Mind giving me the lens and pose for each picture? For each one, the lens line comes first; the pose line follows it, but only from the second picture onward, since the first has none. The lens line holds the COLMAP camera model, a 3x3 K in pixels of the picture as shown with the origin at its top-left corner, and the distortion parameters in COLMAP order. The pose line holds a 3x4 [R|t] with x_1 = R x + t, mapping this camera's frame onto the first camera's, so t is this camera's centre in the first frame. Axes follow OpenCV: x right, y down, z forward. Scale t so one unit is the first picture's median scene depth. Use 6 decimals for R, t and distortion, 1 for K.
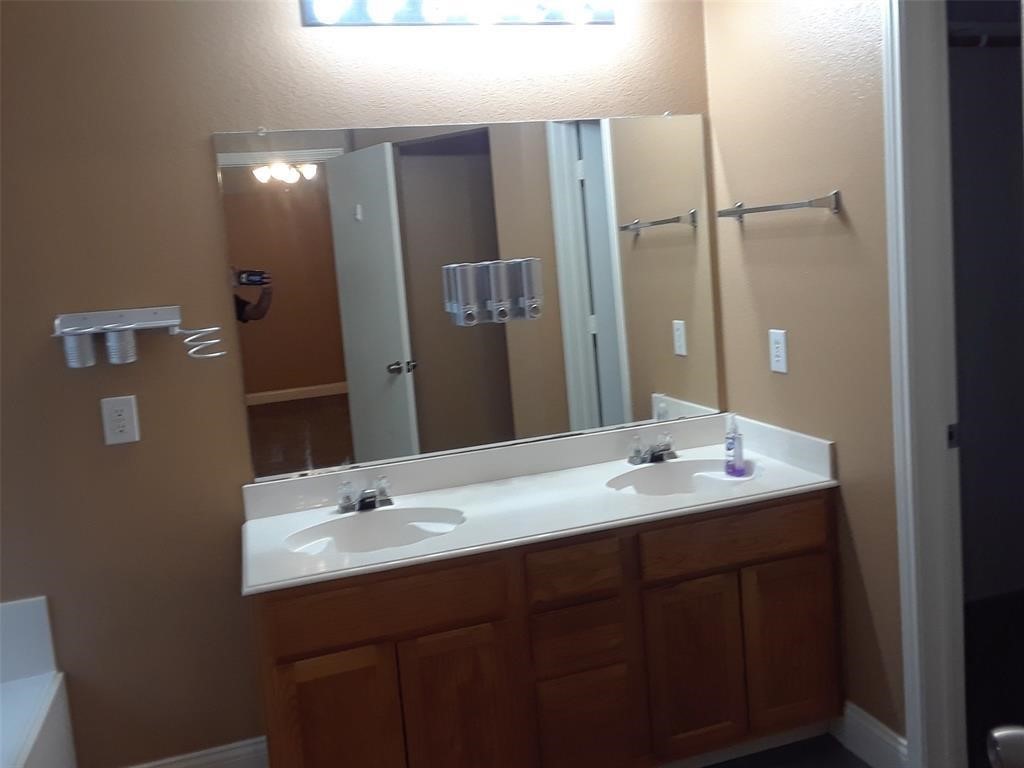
lens RADIAL K [[887.9, 0, 513.8], [0, 887.9, 350.1], [0, 0, 1]] dist [0.039101, -0.004749]
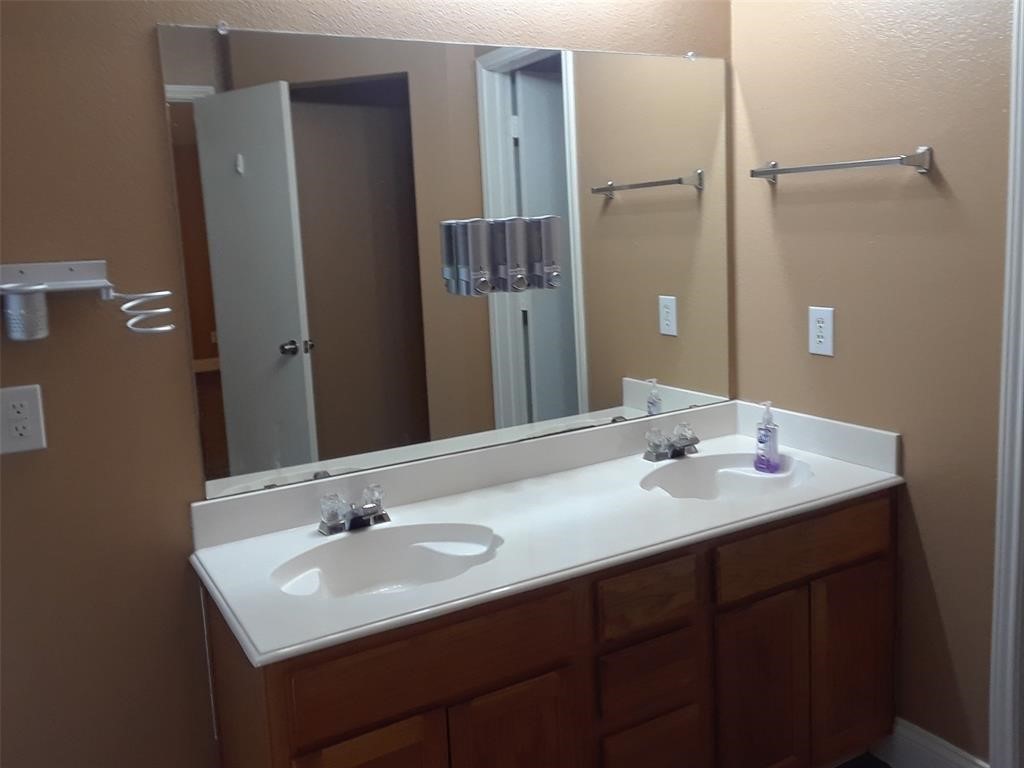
lens RADIAL K [[887.9, 0, 513.8], [0, 887.9, 350.1], [0, 0, 1]] dist [0.039101, -0.004749]
pose [[0.974816, 0.004425, 0.222967, -0.199061], [-0.009218, 0.999748, 0.020461, 0.004779], [-0.222820, -0.022001, 0.974611, 0.202379]]
